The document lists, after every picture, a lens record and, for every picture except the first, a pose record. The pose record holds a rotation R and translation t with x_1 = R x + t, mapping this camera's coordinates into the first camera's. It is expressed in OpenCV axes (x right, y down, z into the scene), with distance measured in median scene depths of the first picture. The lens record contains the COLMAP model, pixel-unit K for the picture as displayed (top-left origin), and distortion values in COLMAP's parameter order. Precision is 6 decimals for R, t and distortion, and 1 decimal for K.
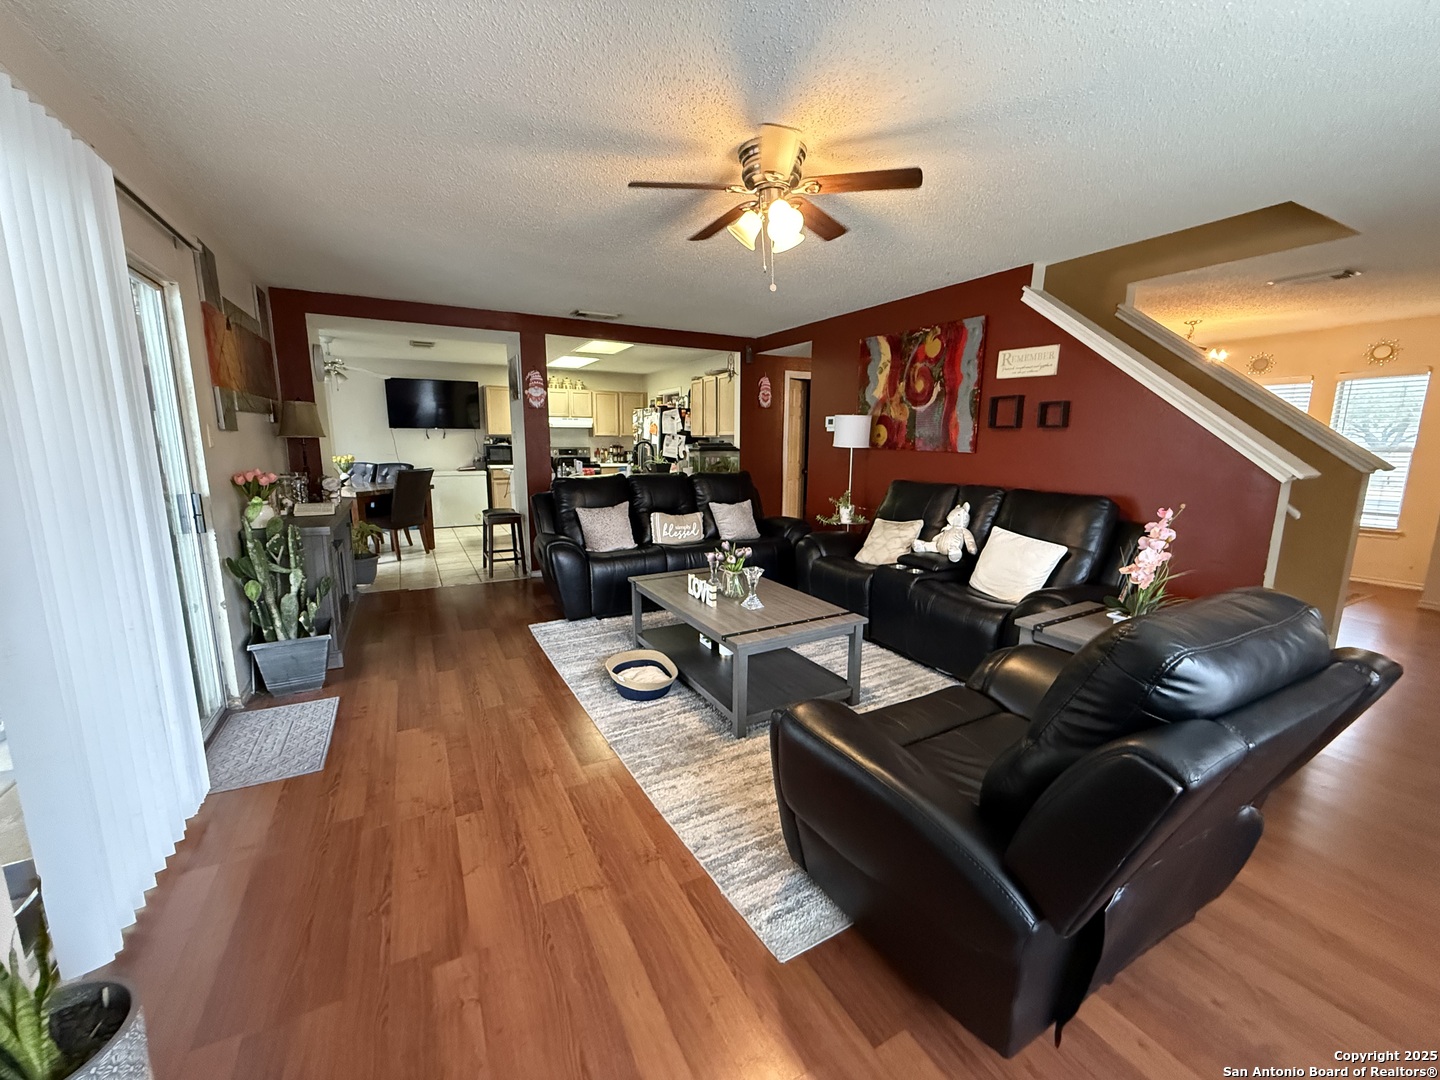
lens RADIAL K [[572.0, 0, 716.7], [0, 572.0, 539.3], [0, 0, 1]] dist [-0.000427, 0.000309]
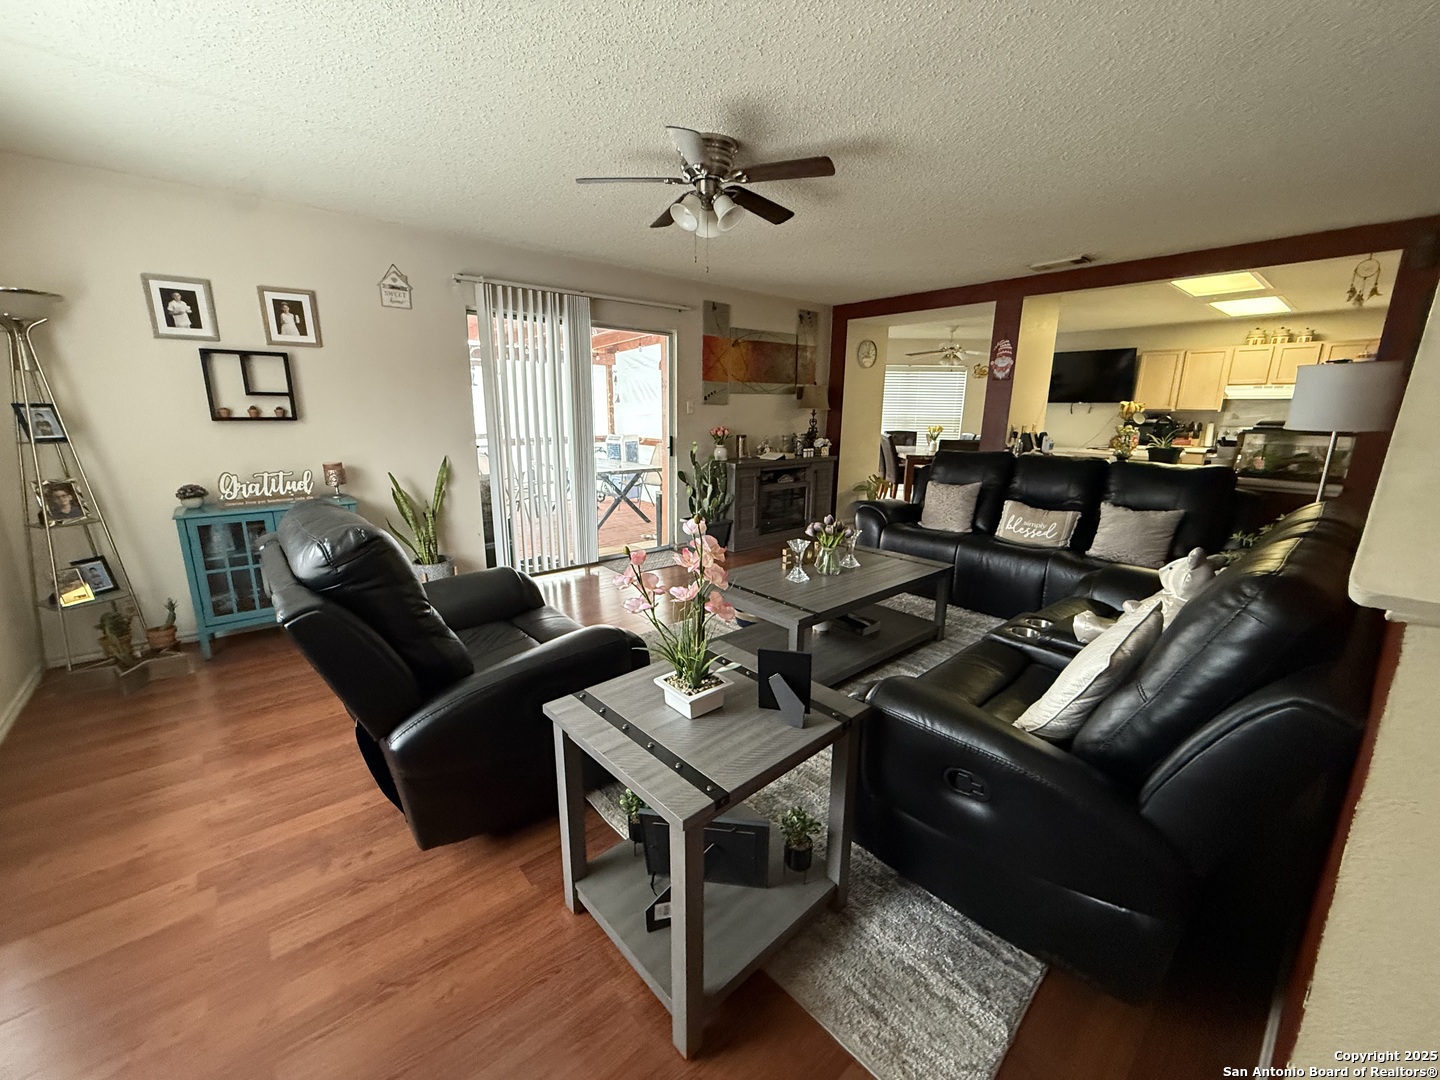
lens RADIAL K [[572.0, 0, 716.7], [0, 572.0, 539.3], [0, 0, 1]] dist [-0.000427, 0.000309]
pose [[0.212483, 0.215422, -0.953124, 0.943635], [-0.178970, 0.967477, 0.178767, -0.099590], [0.960636, 0.132595, 0.244126, 0.604268]]
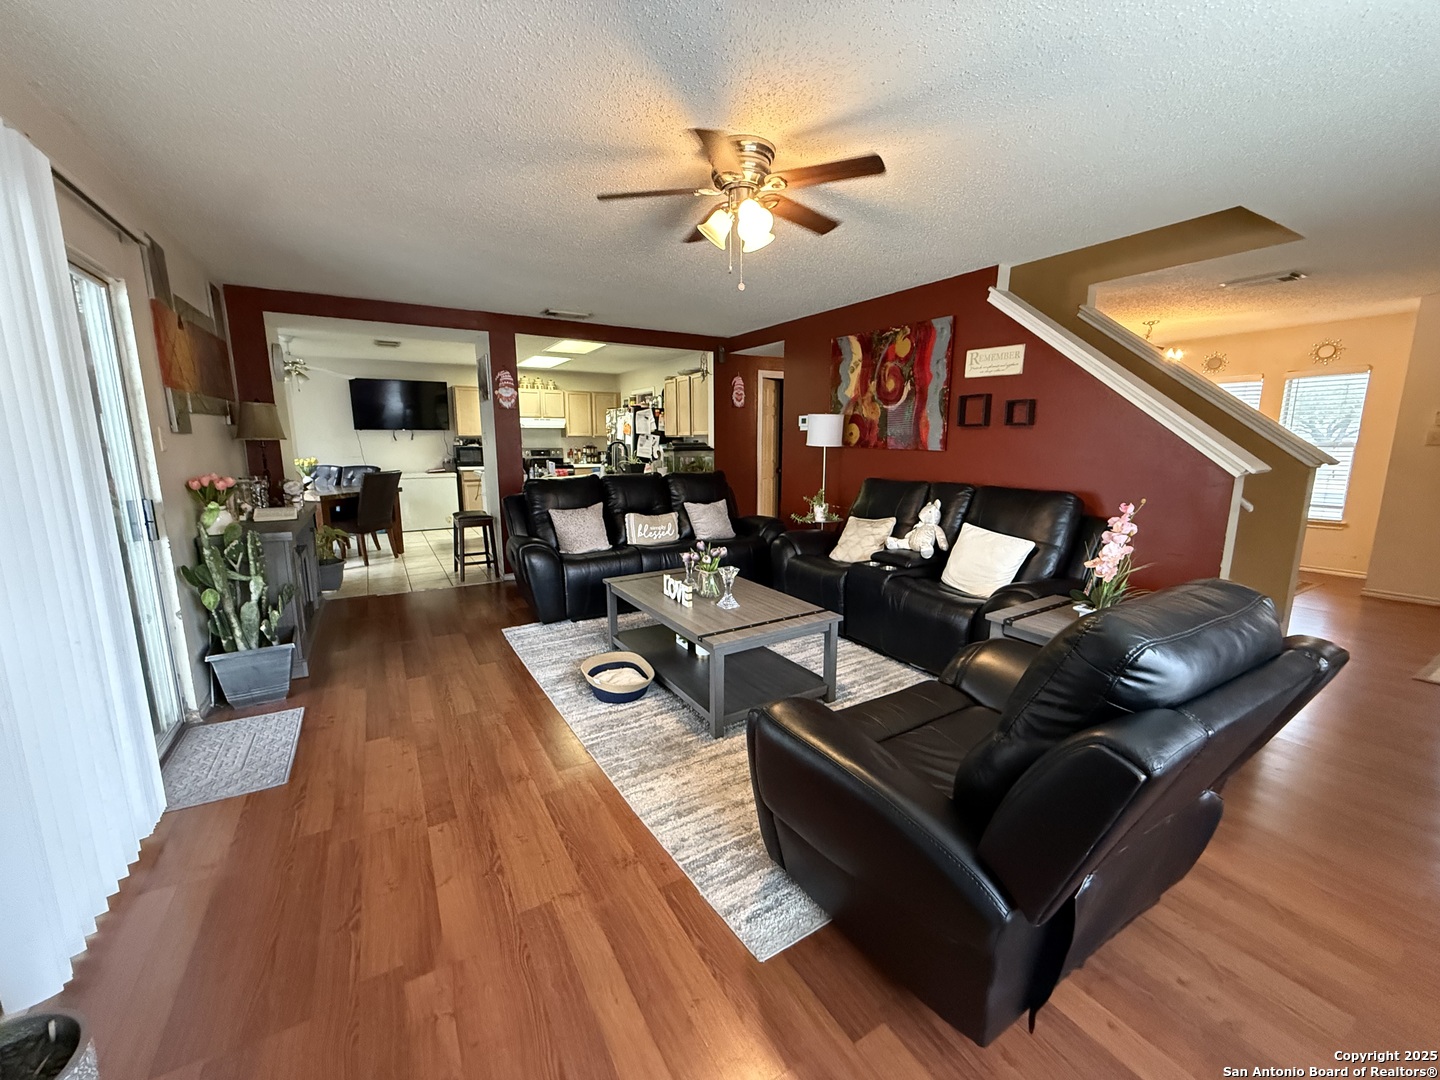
lens RADIAL K [[572.0, 0, 716.7], [0, 572.0, 539.3], [0, 0, 1]] dist [-0.000427, 0.000309]
pose [[0.999031, -0.013935, 0.041758, 0.002046], [0.013914, 0.999903, 0.000804, -0.000317], [-0.041765, -0.000222, 0.999127, 0.001986]]
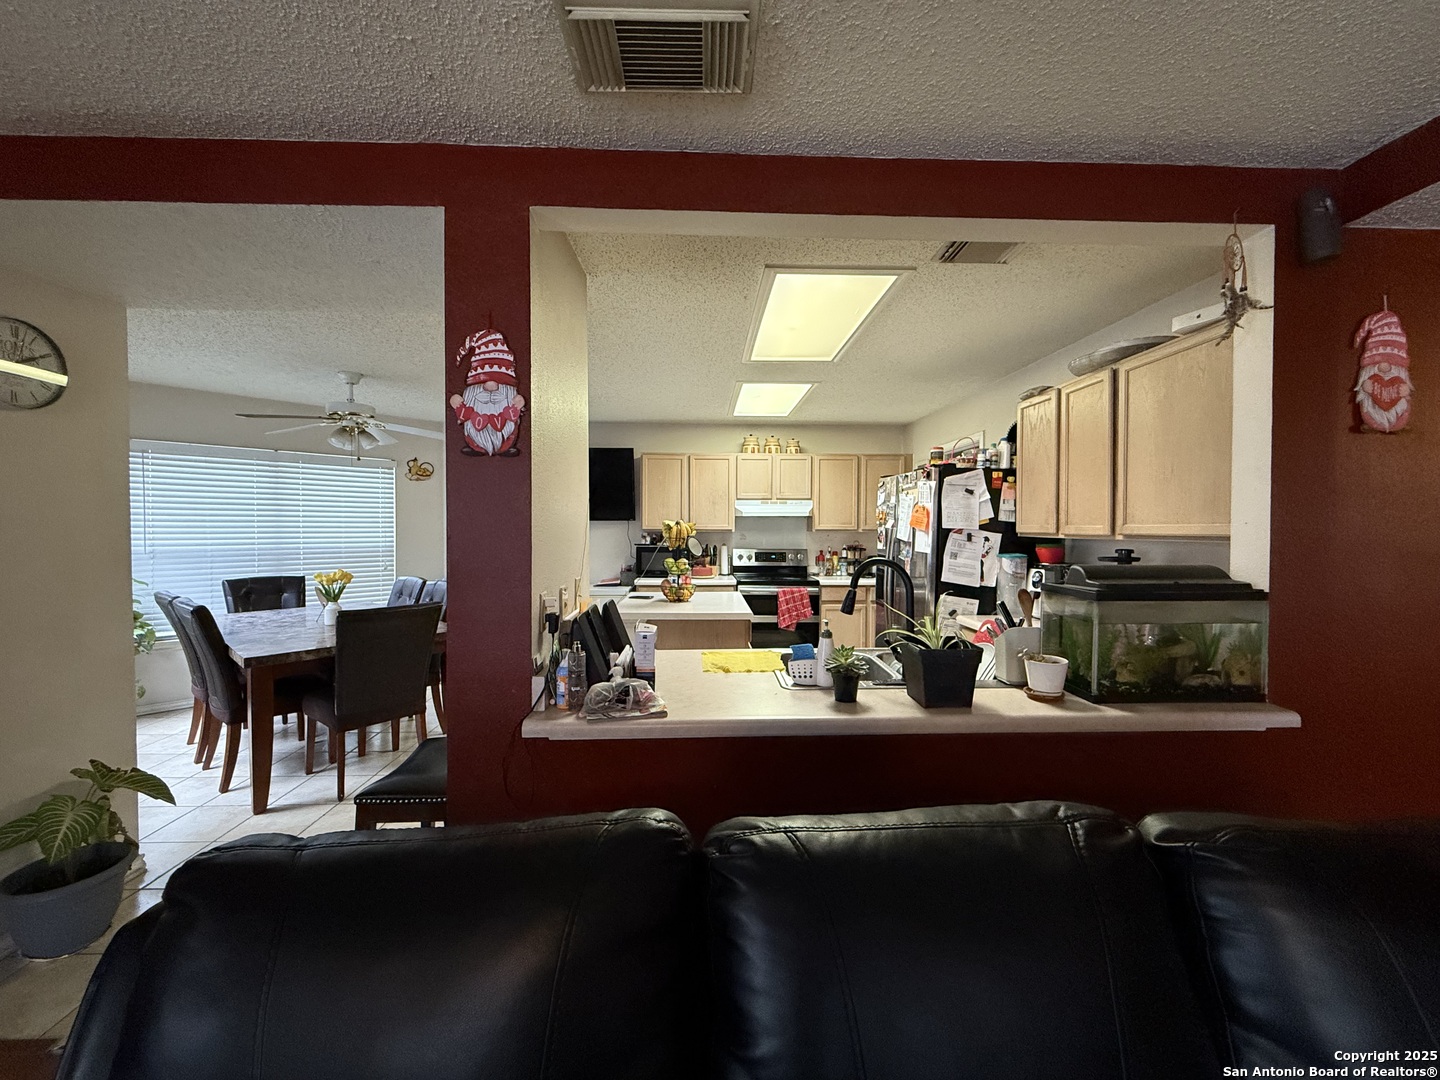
lens RADIAL K [[572.0, 0, 716.7], [0, 572.0, 539.3], [0, 0, 1]] dist [-0.000427, 0.000309]
pose [[0.895602, 0.005963, -0.444816, -0.138571], [-0.073275, 0.988230, -0.134285, -0.268061], [0.438780, 0.152860, 0.885498, 1.376367]]
